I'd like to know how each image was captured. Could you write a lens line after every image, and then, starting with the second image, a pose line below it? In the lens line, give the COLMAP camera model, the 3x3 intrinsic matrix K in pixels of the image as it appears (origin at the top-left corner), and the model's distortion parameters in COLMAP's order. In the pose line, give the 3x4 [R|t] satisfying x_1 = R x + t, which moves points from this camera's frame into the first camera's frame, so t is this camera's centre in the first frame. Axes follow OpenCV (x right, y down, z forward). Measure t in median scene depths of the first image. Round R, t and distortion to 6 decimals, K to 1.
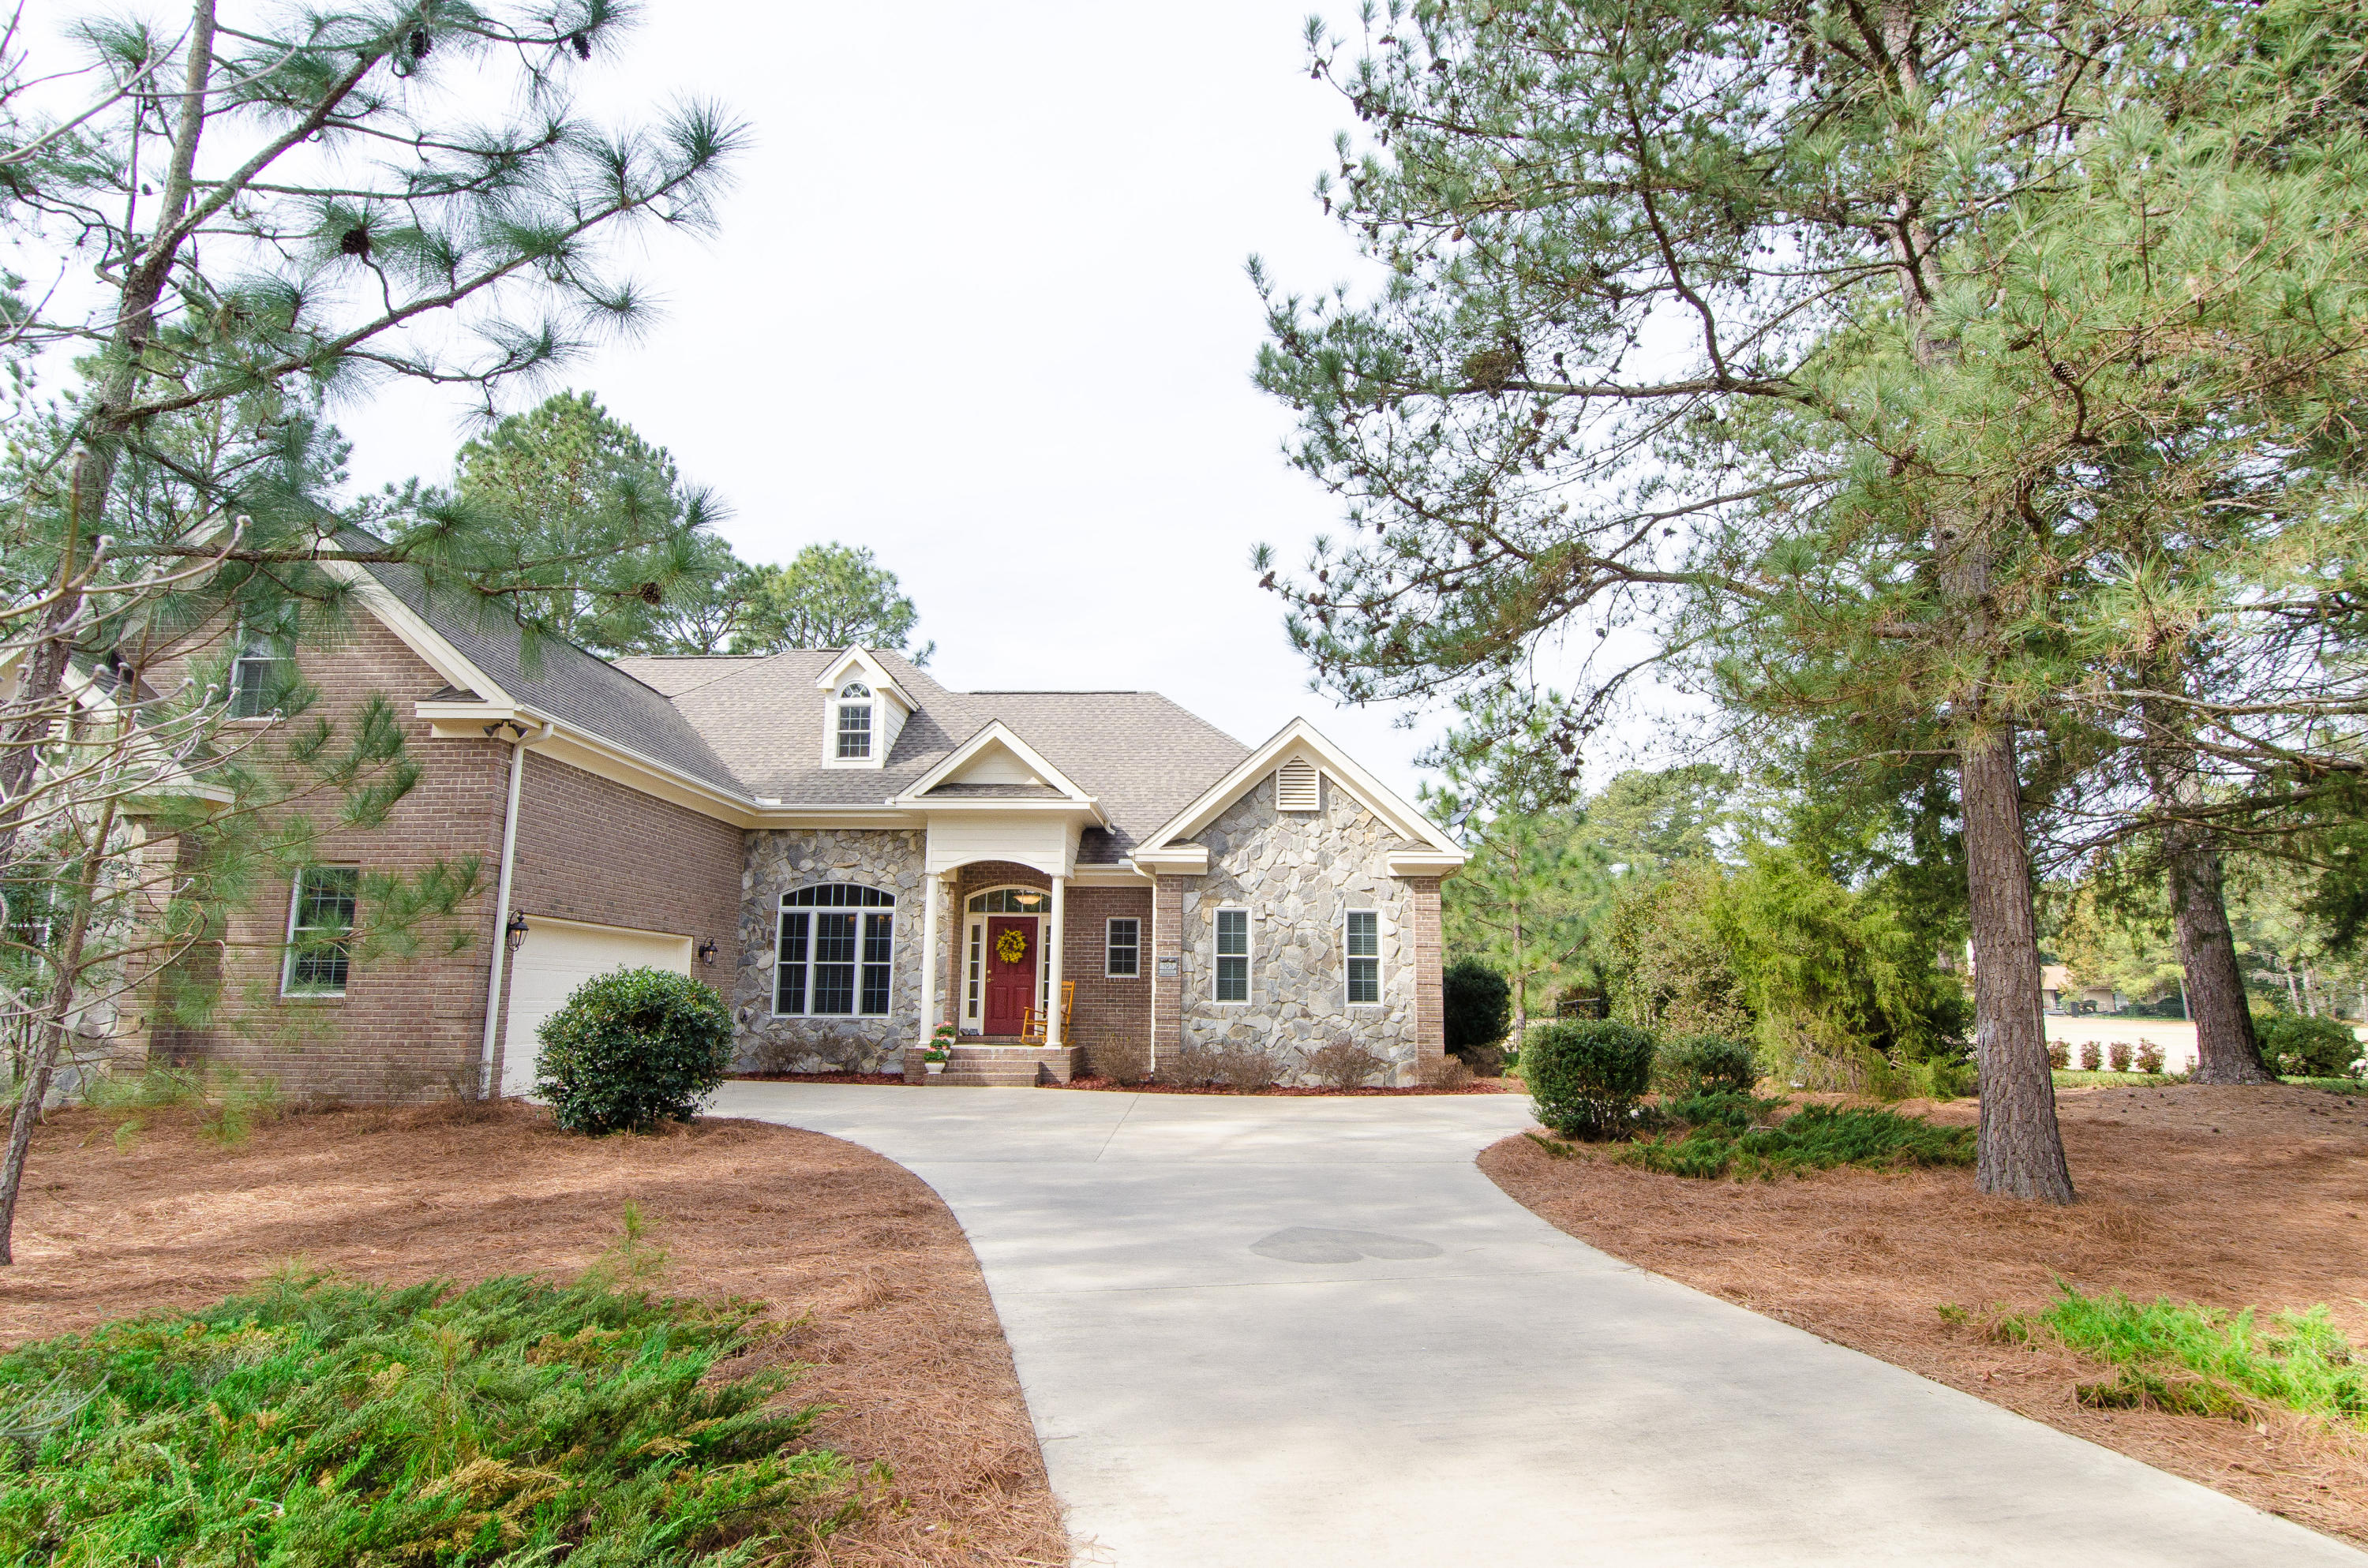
lens RADIAL K [[1251.2, 0, 1190.4], [0, 1251.2, 788.8], [0, 0, 1]] dist [0.020184, -0.034480]
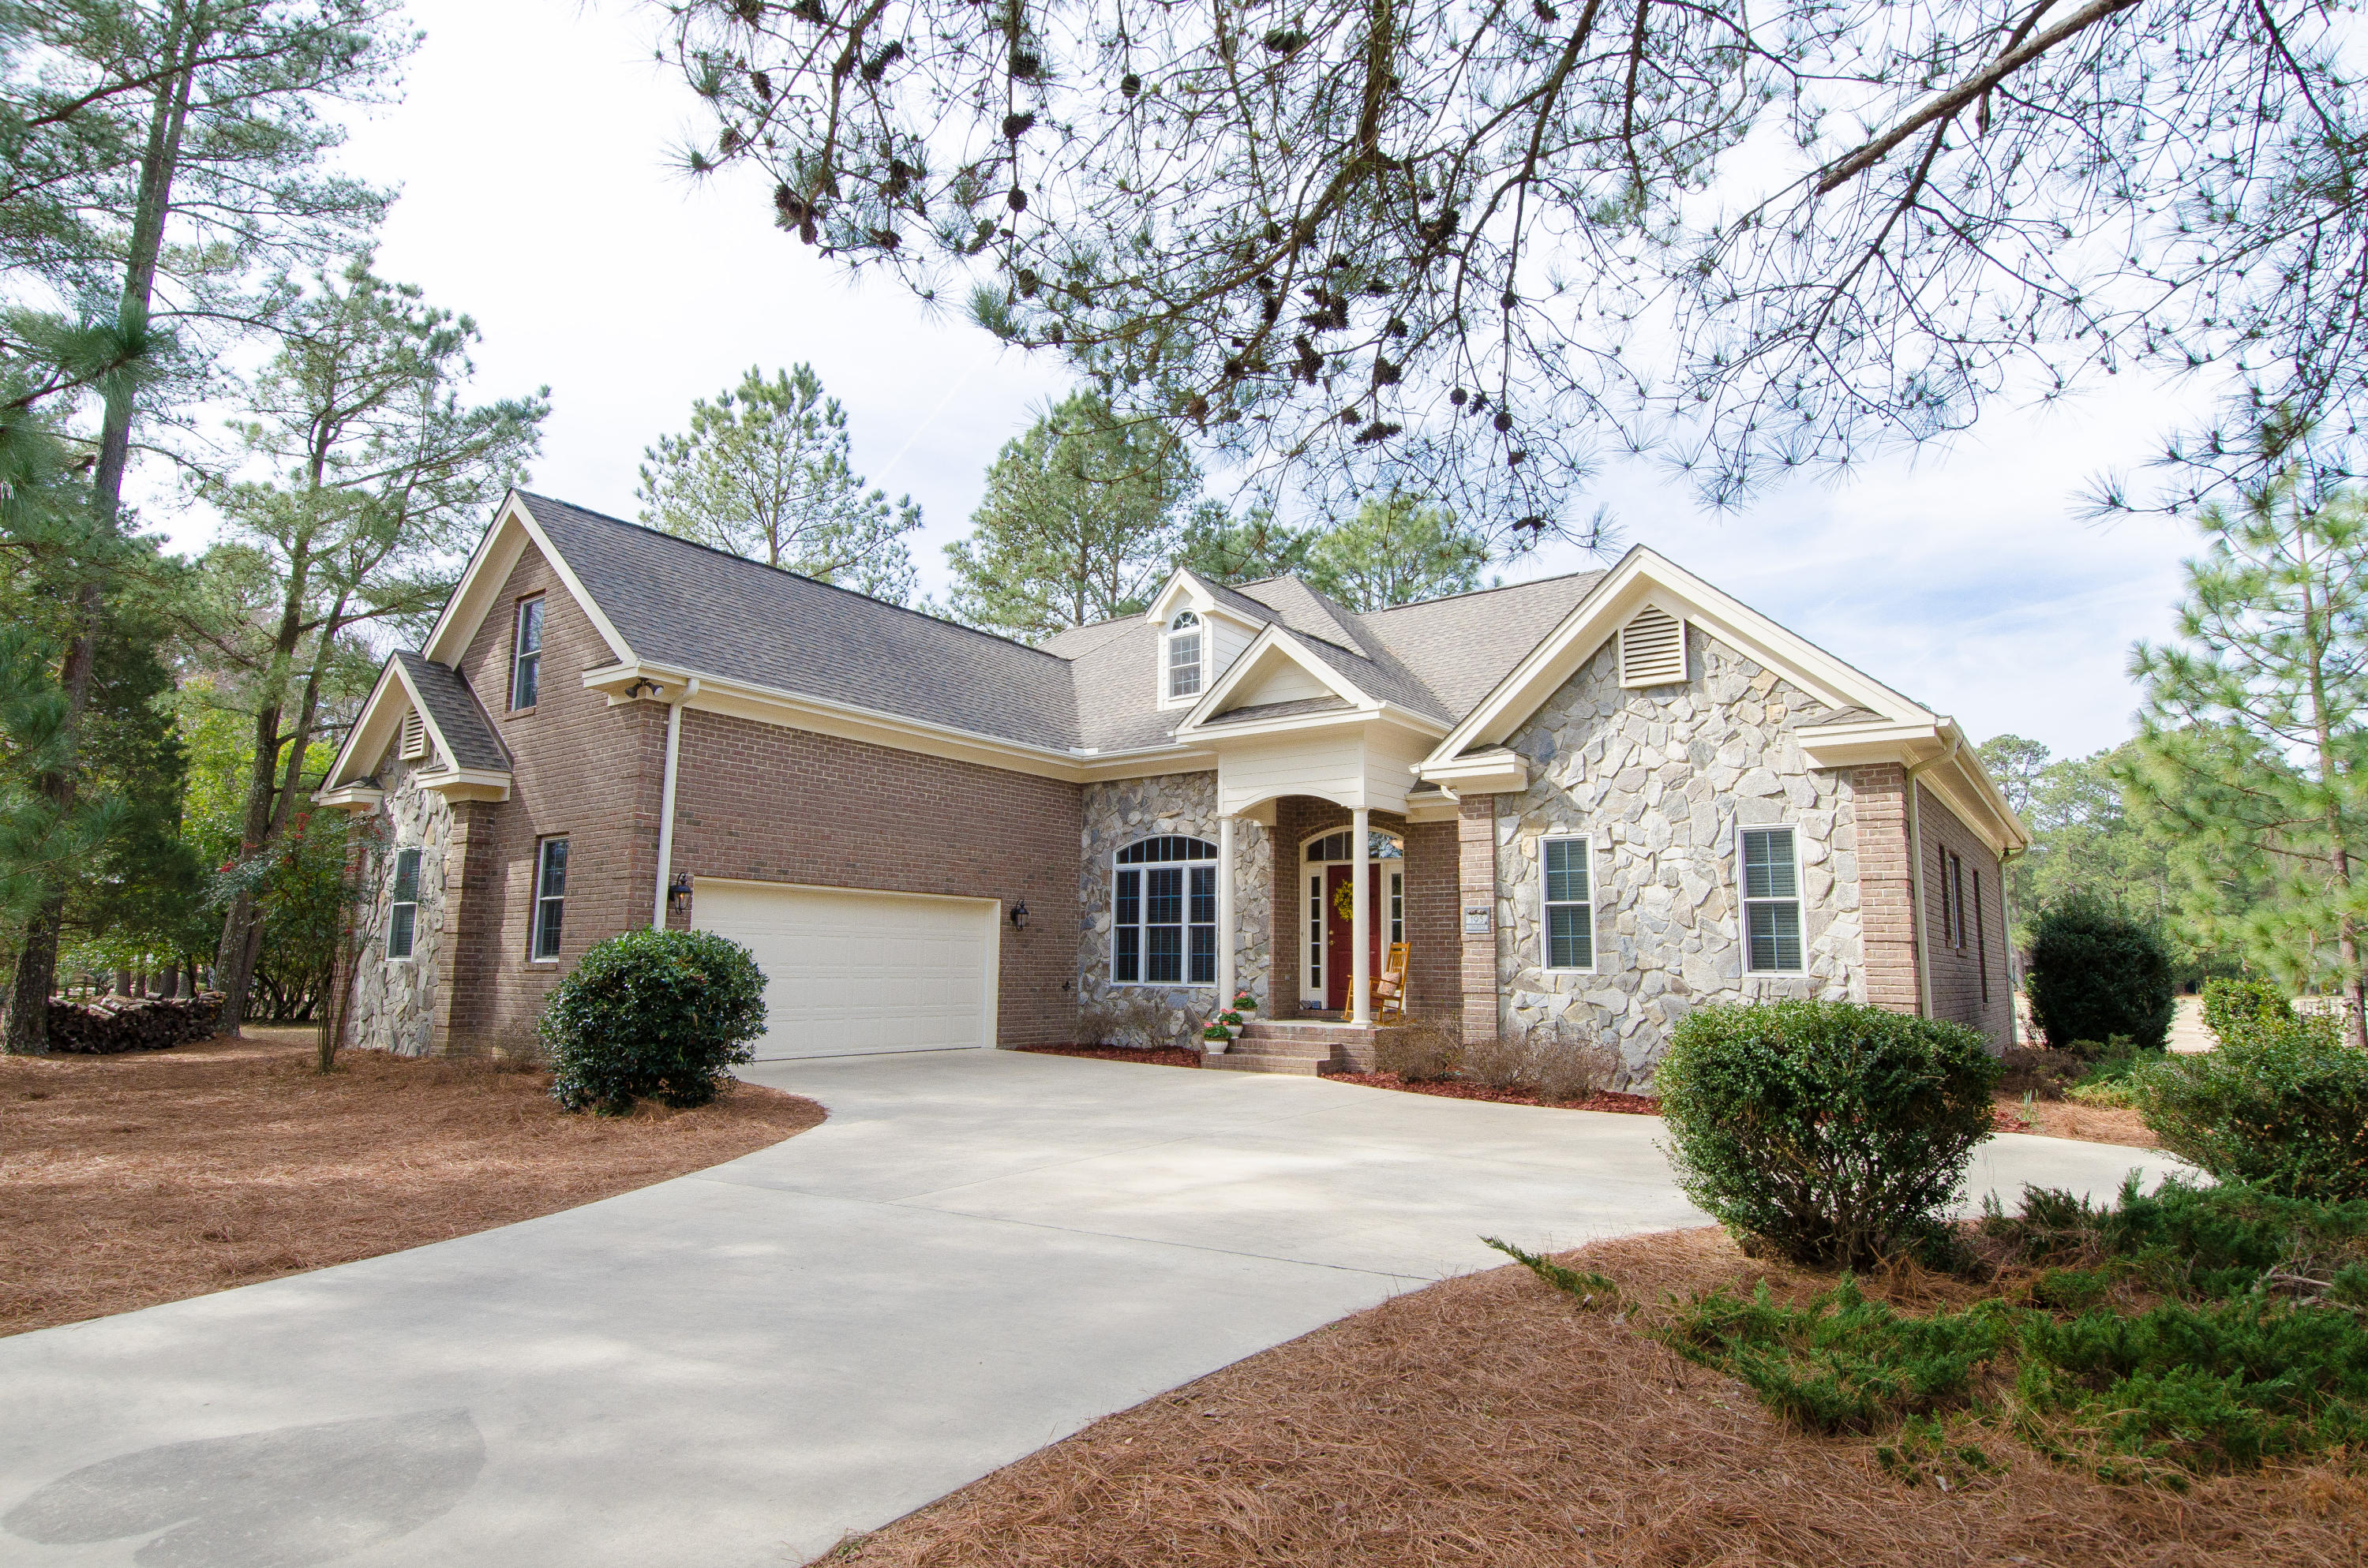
lens RADIAL K [[1234.8, 0, 1193.5], [0, 1234.8, 790.8], [0, 0, 1]] dist [0.049644, -0.054409]
pose [[0.827807, -0.078947, -0.555430, 0.231411], [0.090885, 0.995843, -0.006093, 0.052019], [0.553602, -0.045437, 0.831541, 0.289162]]
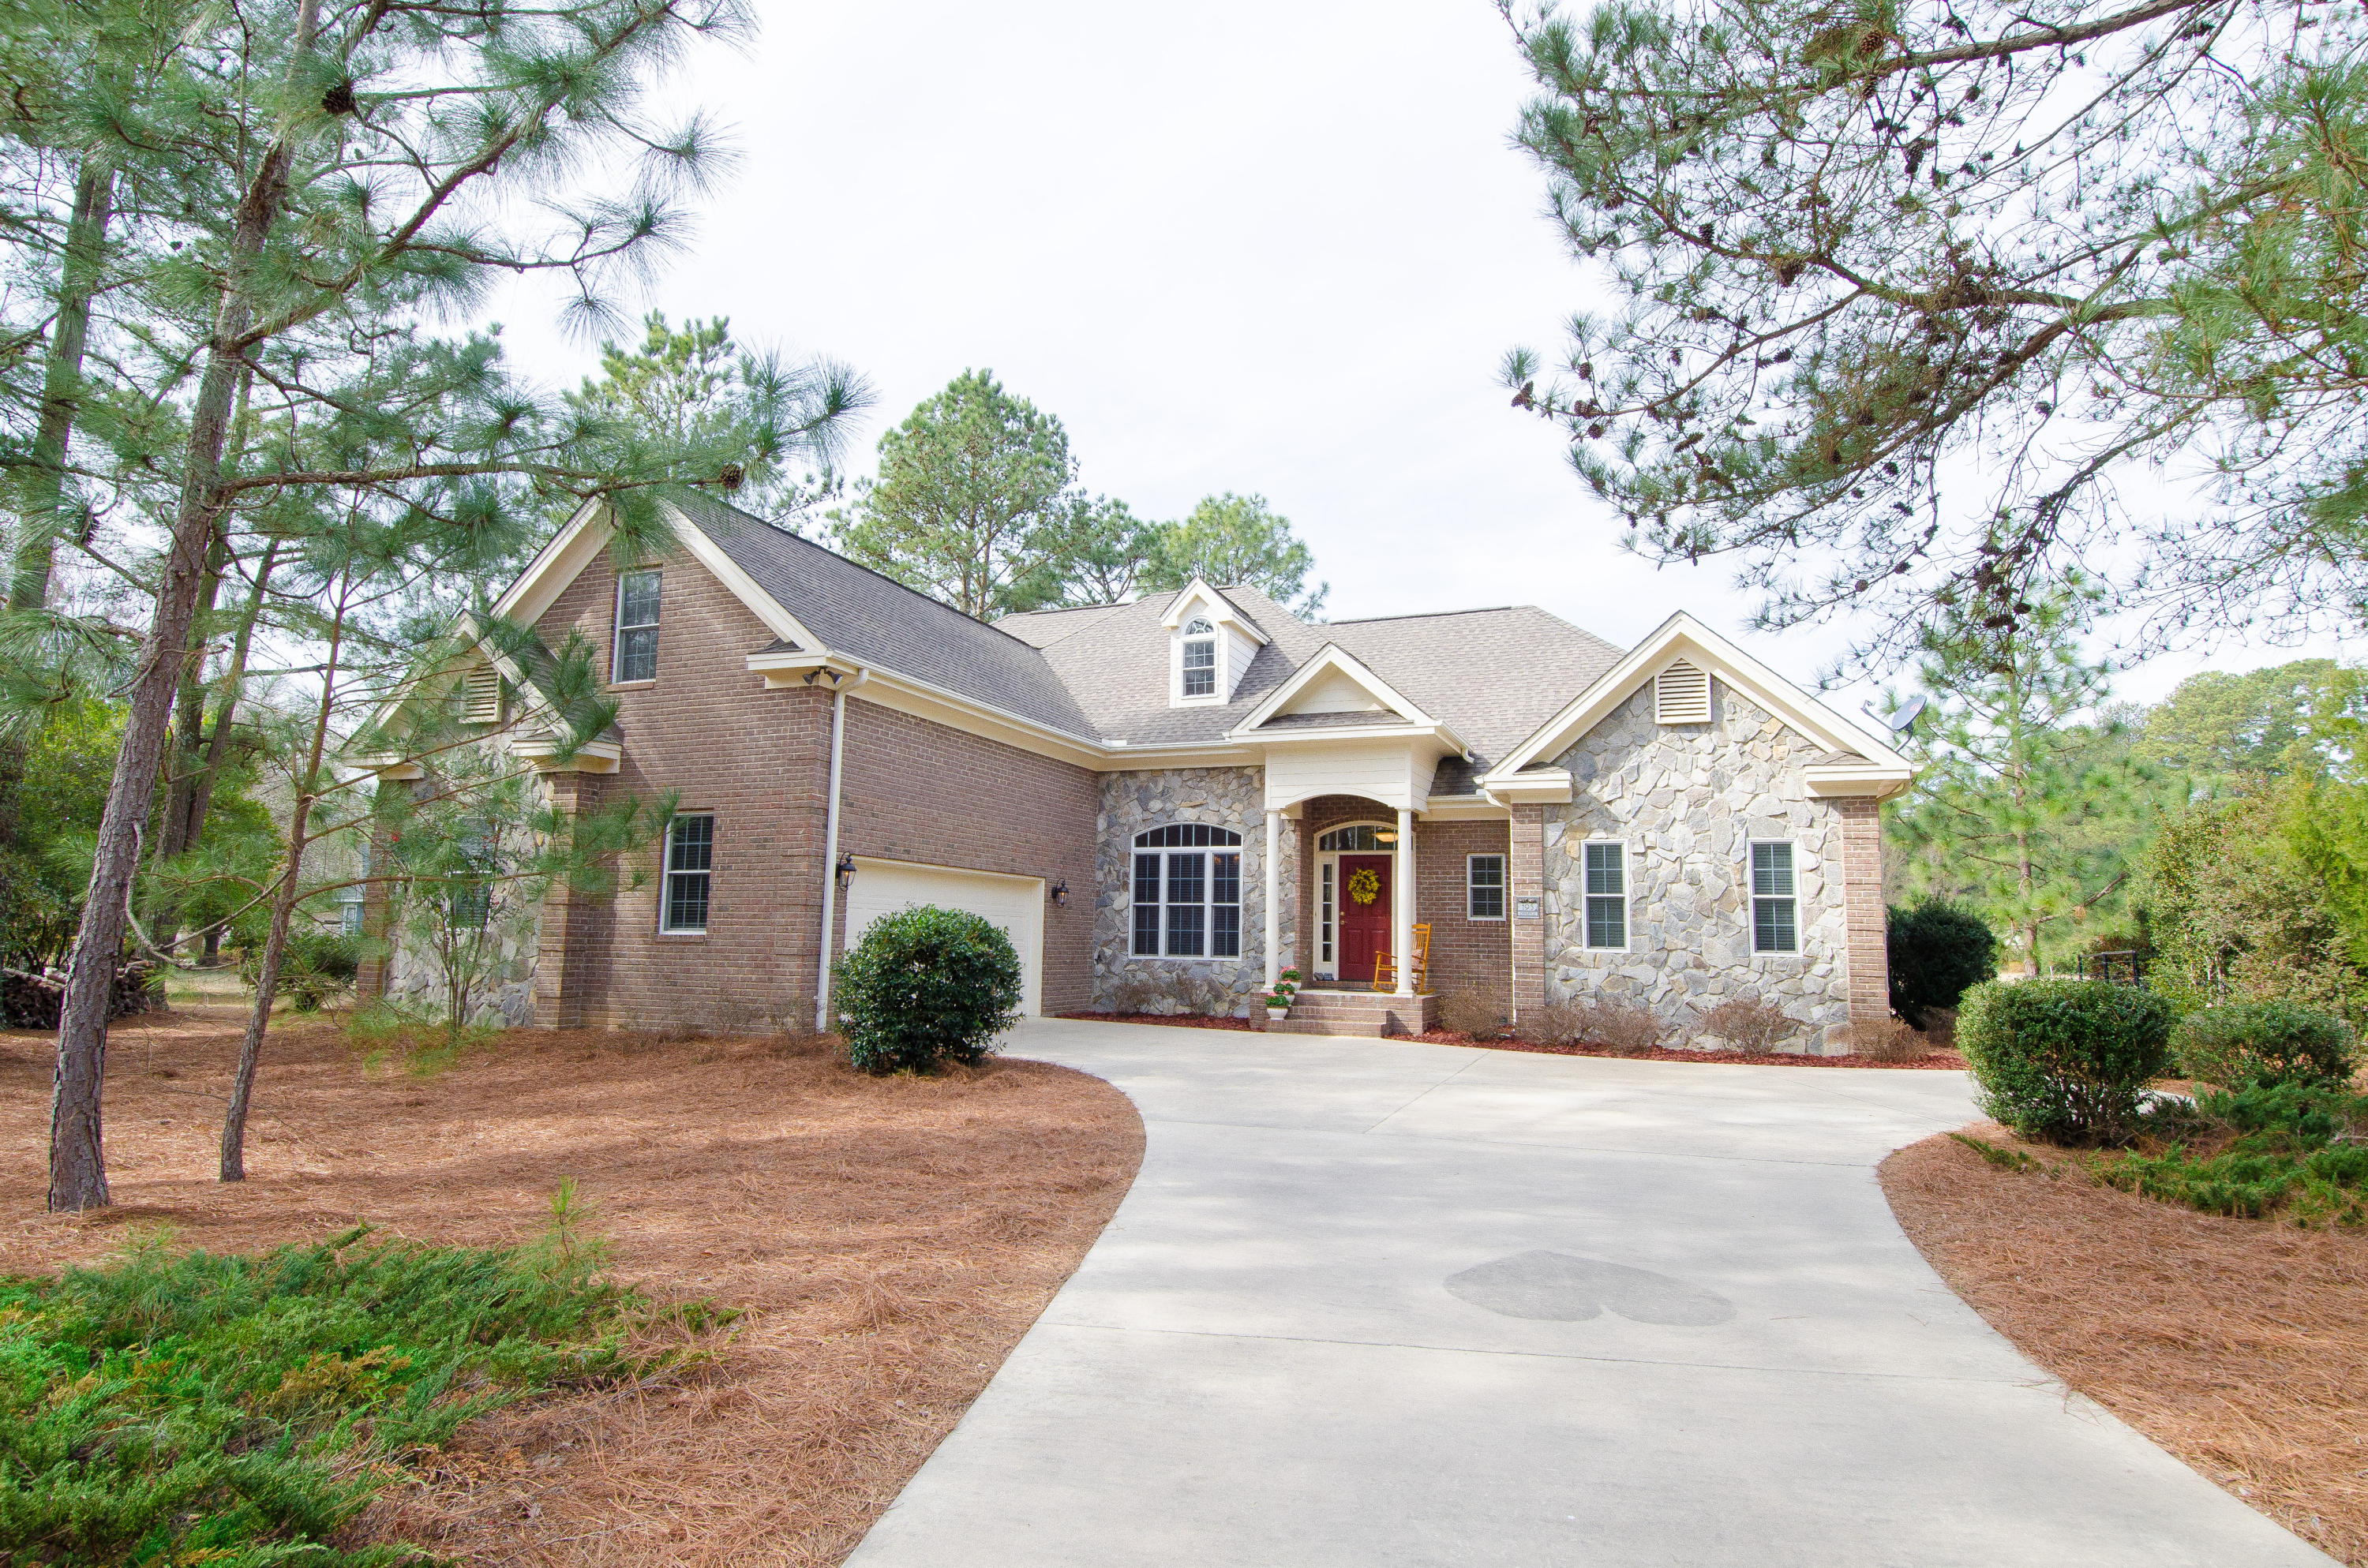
lens RADIAL K [[1234.8, 0, 1193.5], [0, 1234.8, 790.8], [0, 0, 1]] dist [0.049644, -0.054409]
pose [[0.938993, -0.032587, -0.342389, 0.057500], [0.047293, 0.998279, 0.034688, 0.017090], [0.340670, -0.048764, 0.938918, 0.097591]]
